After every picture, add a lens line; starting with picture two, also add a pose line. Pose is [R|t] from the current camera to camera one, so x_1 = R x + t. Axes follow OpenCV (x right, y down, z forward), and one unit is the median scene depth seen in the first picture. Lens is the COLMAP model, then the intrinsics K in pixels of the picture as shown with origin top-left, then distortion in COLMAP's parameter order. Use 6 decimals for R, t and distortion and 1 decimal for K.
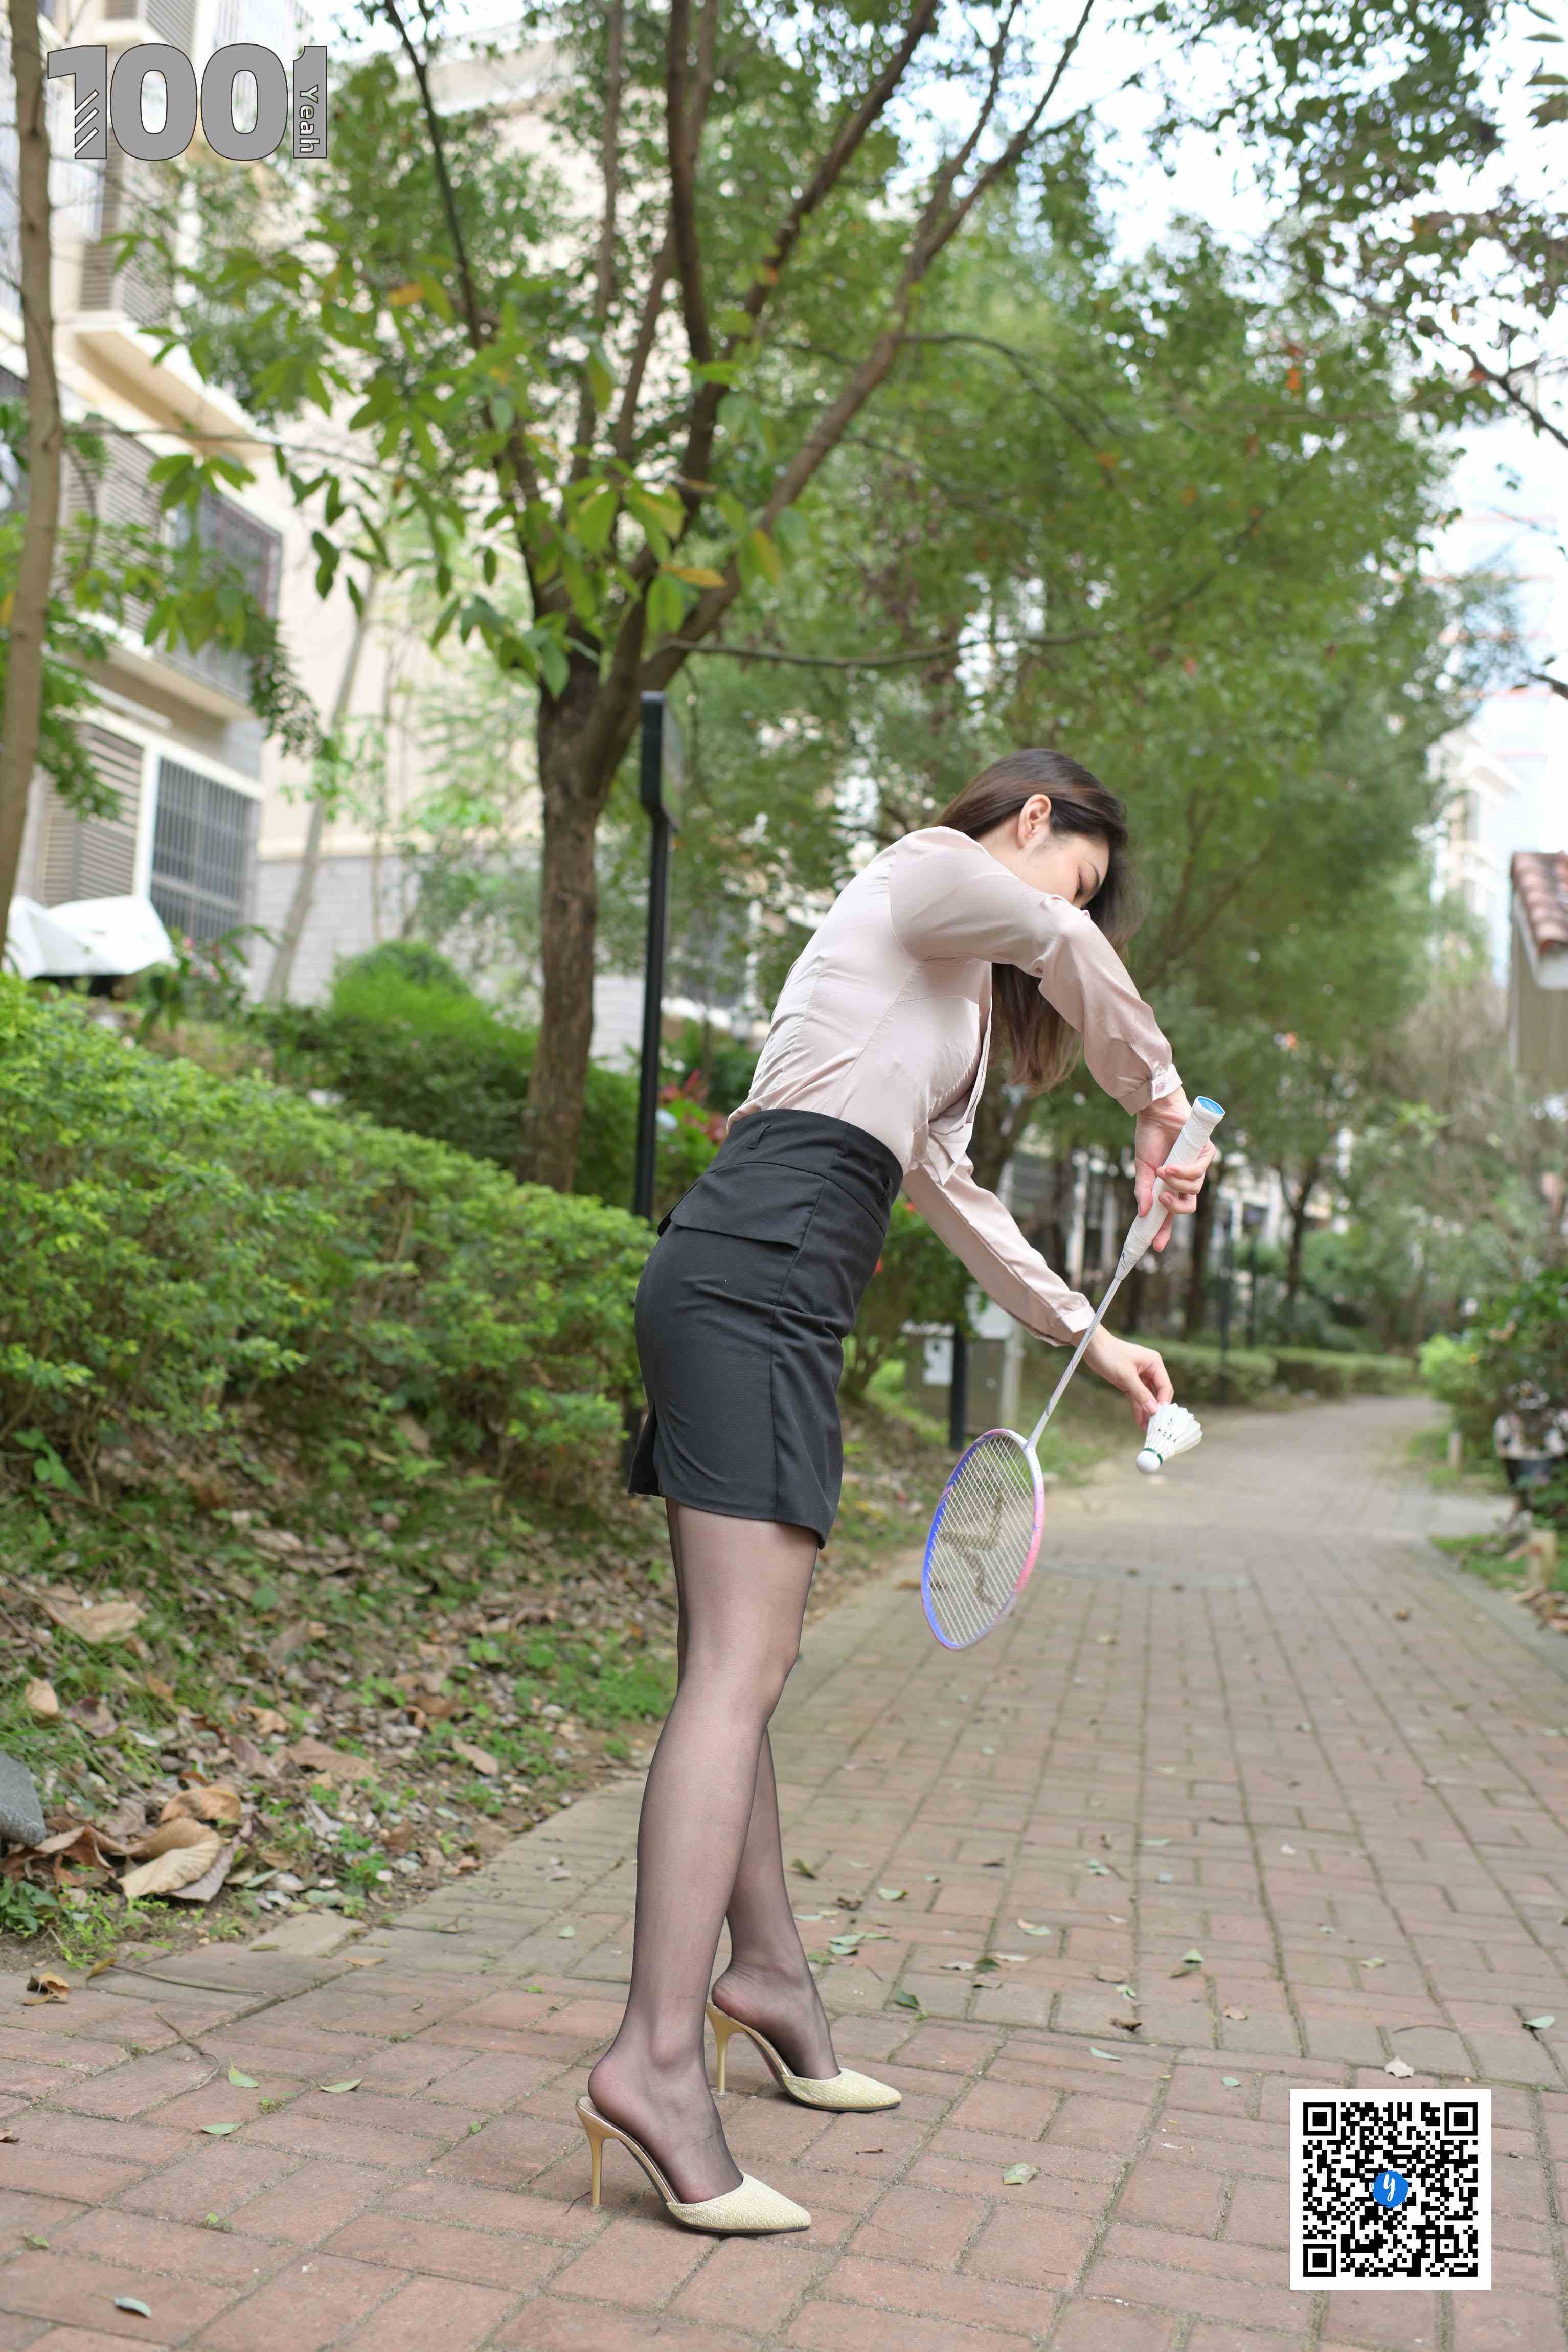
lens RADIAL K [[2315.2, 0, 793.7], [0, 2315.2, 1186.7], [0, 0, 1]] dist [0.005339, -0.007879]
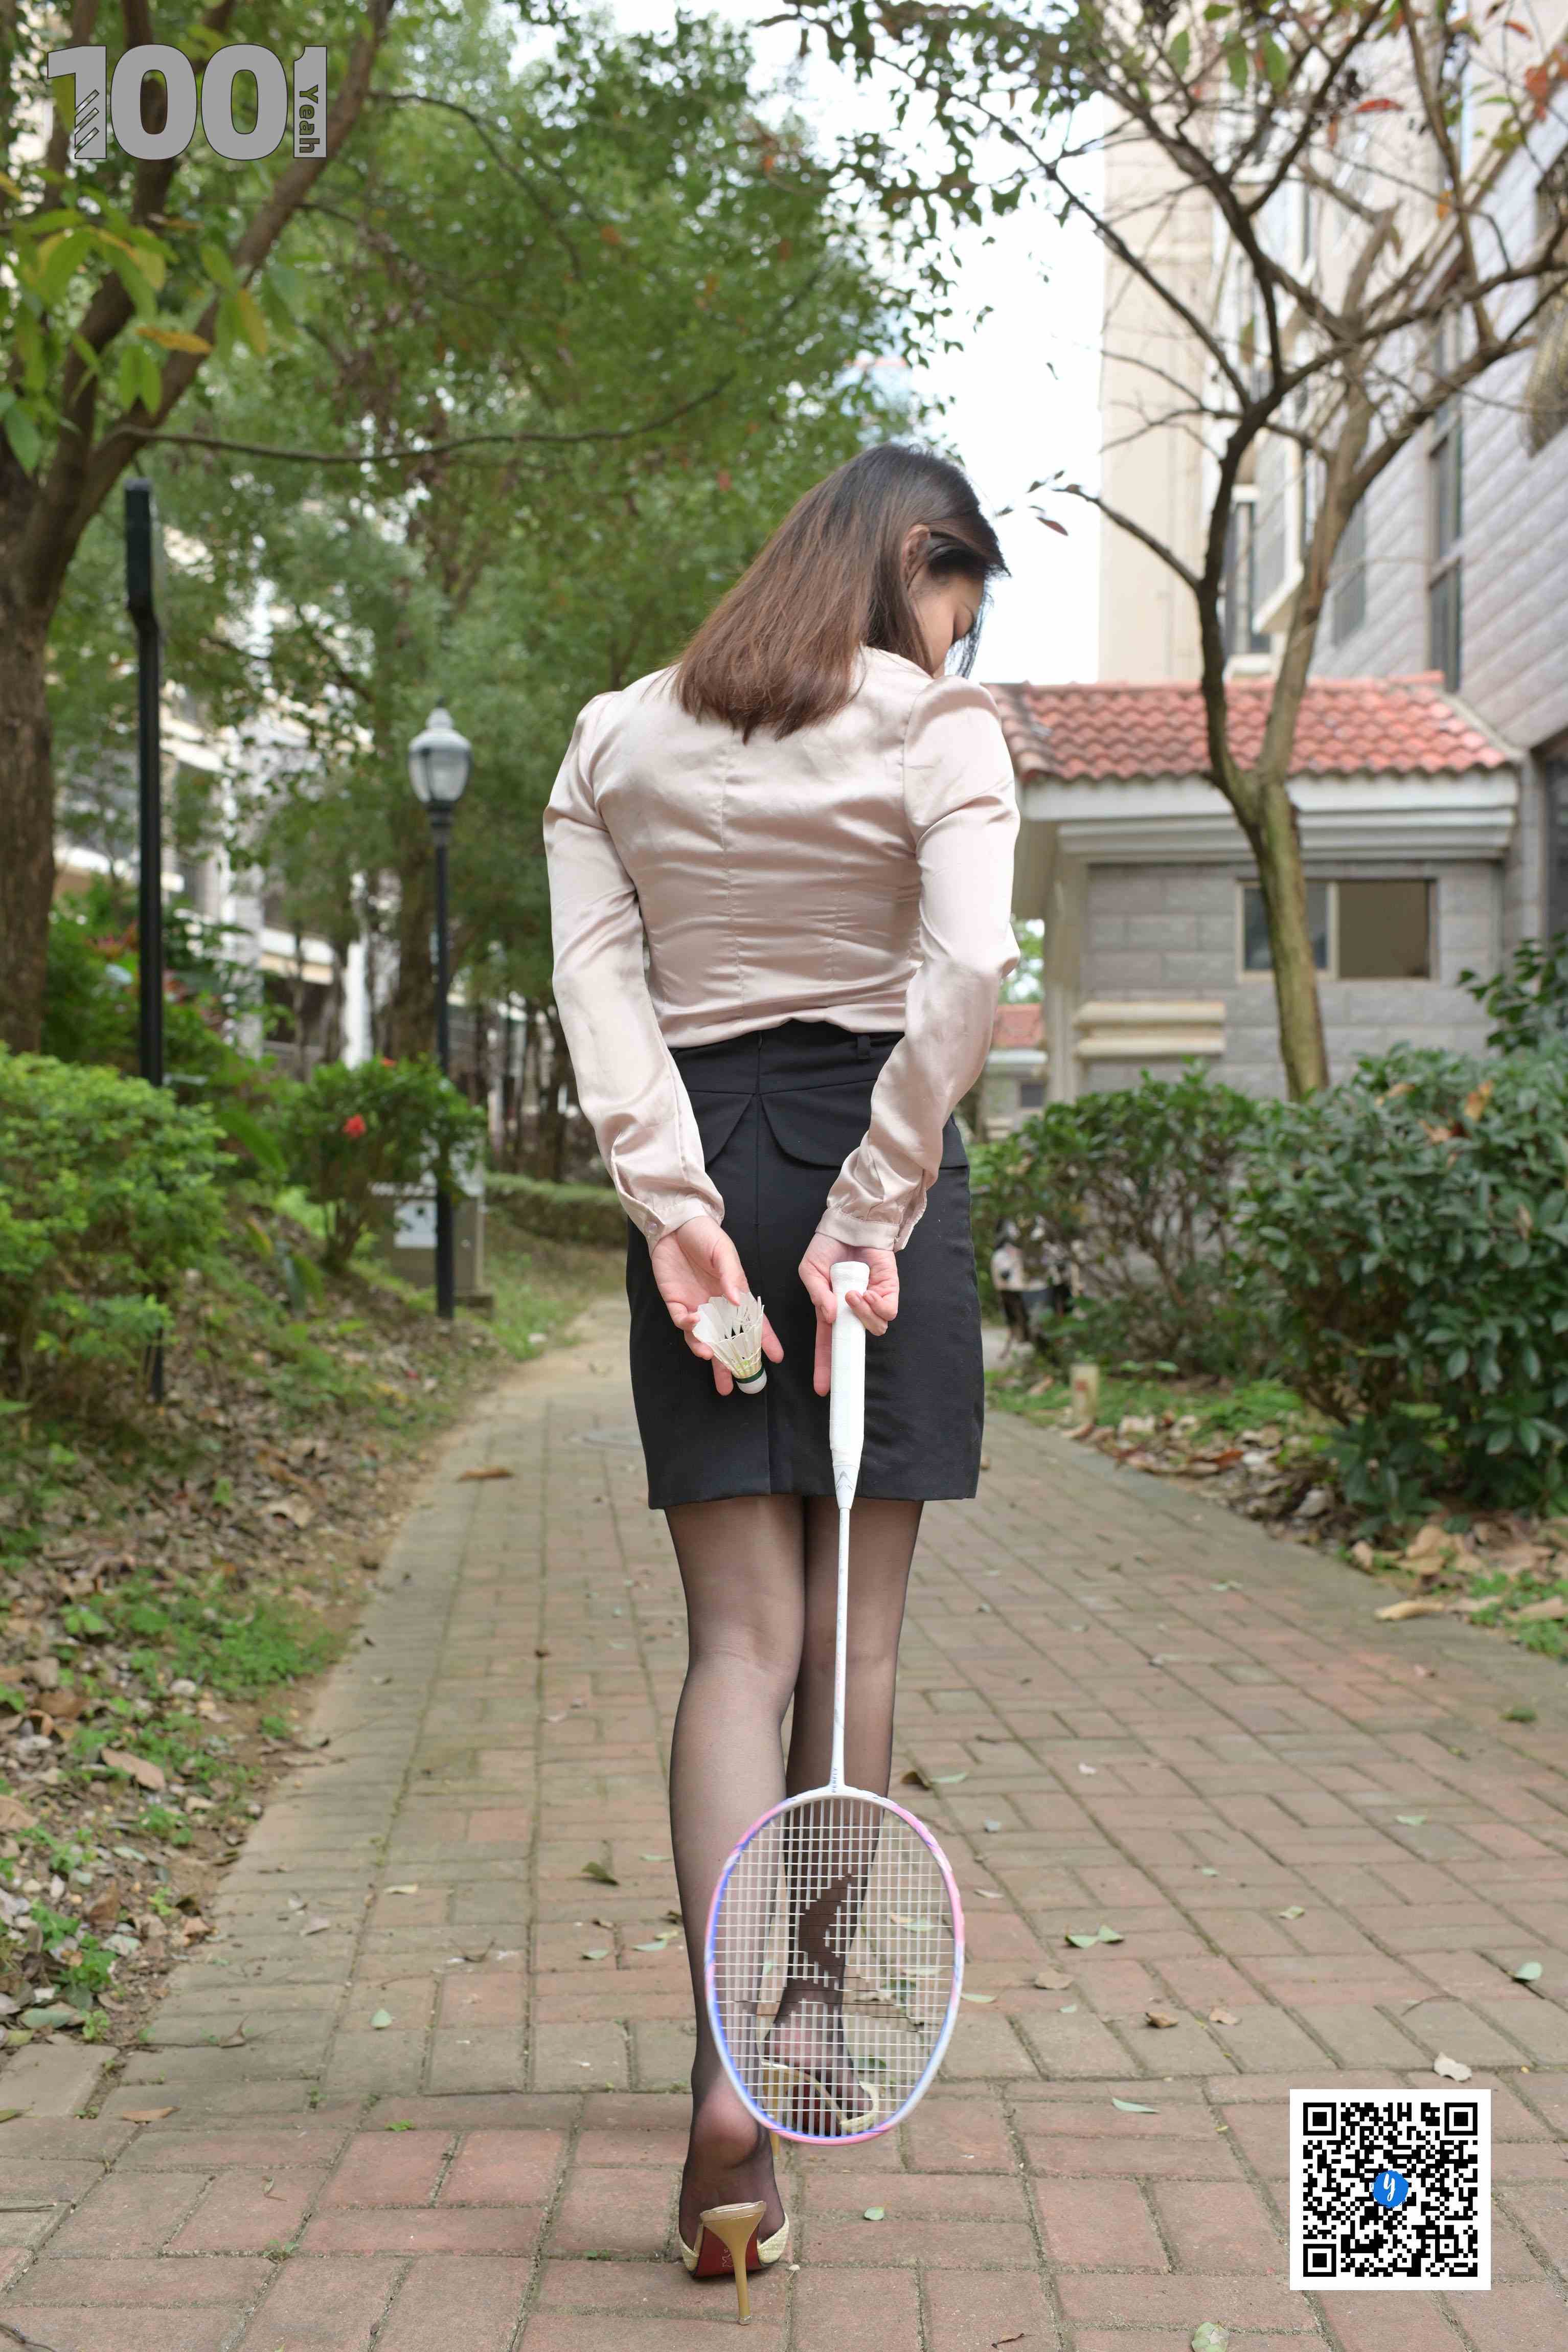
lens RADIAL K [[2313.4, 0, 784.0], [0, 2313.4, 1176.0], [0, 0, 1]] dist [0.003042, 0.000017]
pose [[0.965790, -0.049392, 0.254577, -0.068921], [0.033640, 0.997261, 0.065864, -0.003519], [-0.257133, -0.055047, 0.964807, 0.104546]]
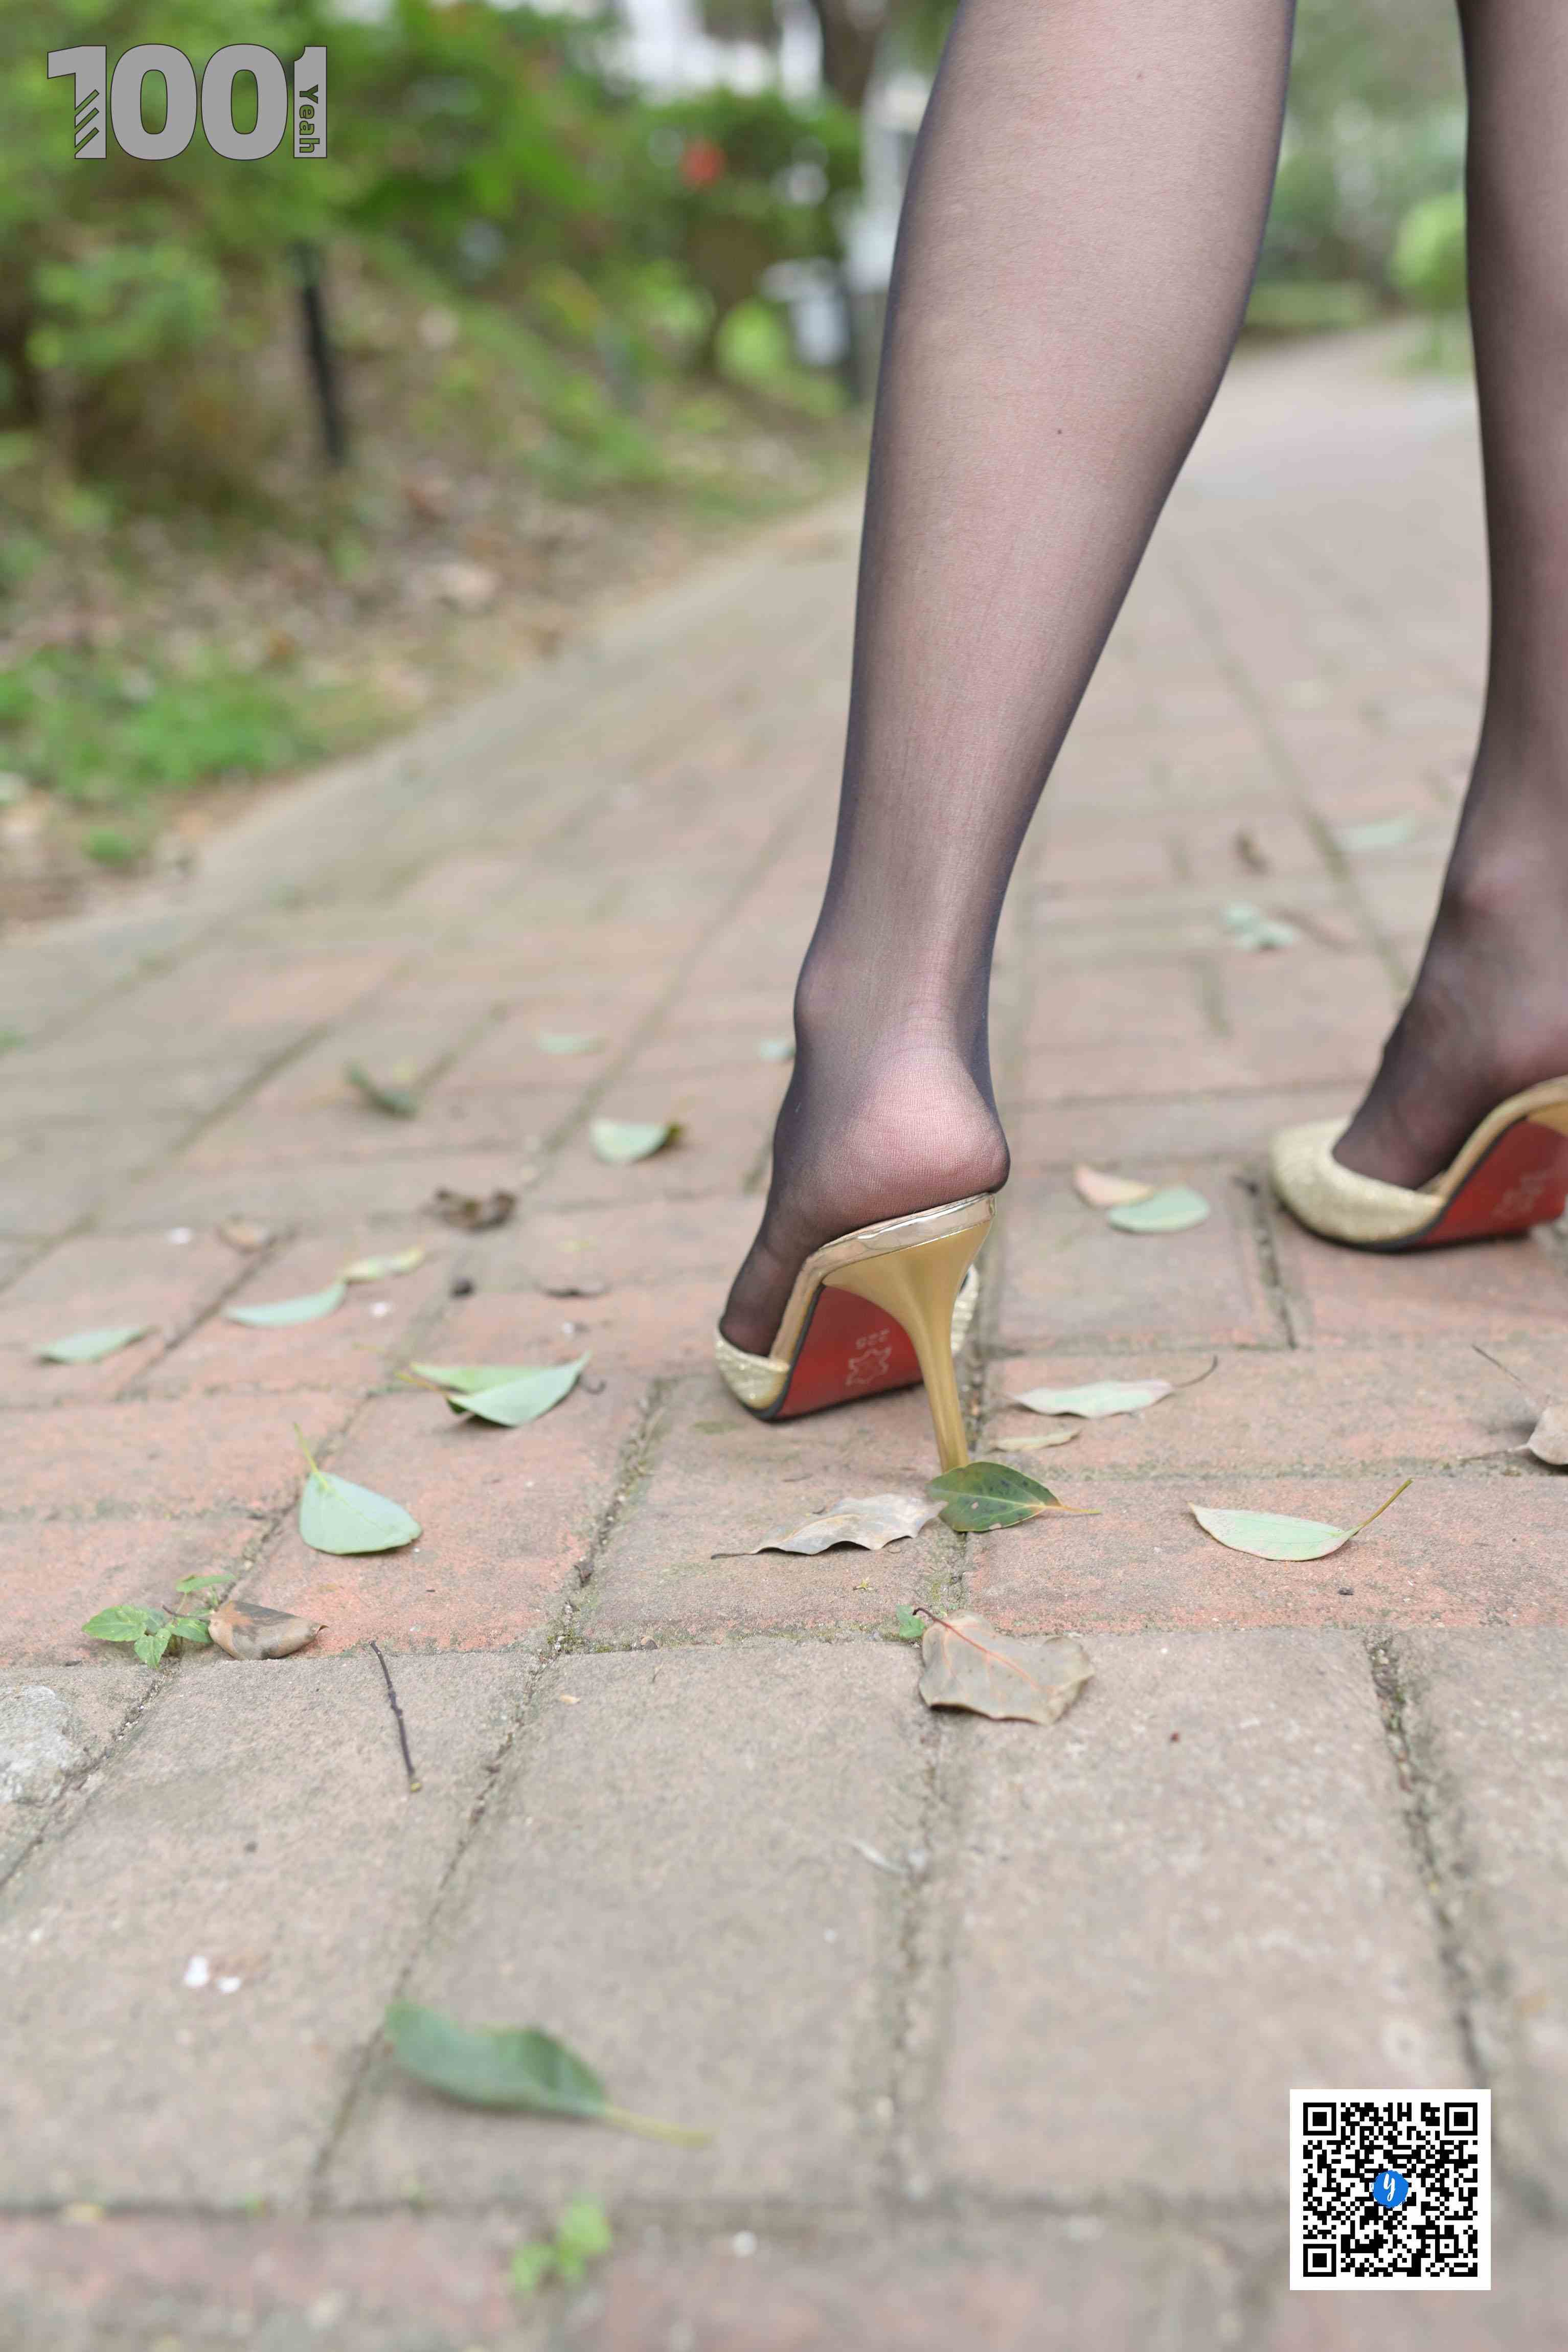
lens RADIAL K [[2313.4, 0, 784.0], [0, 2313.4, 1176.0], [0, 0, 1]] dist [0.003042, 0.000017]
pose [[0.985631, -0.168266, -0.014744, 0.032913], [0.161461, 0.912931, 0.374817, 0.102902], [-0.049608, -0.371812, 0.926981, 0.368564]]
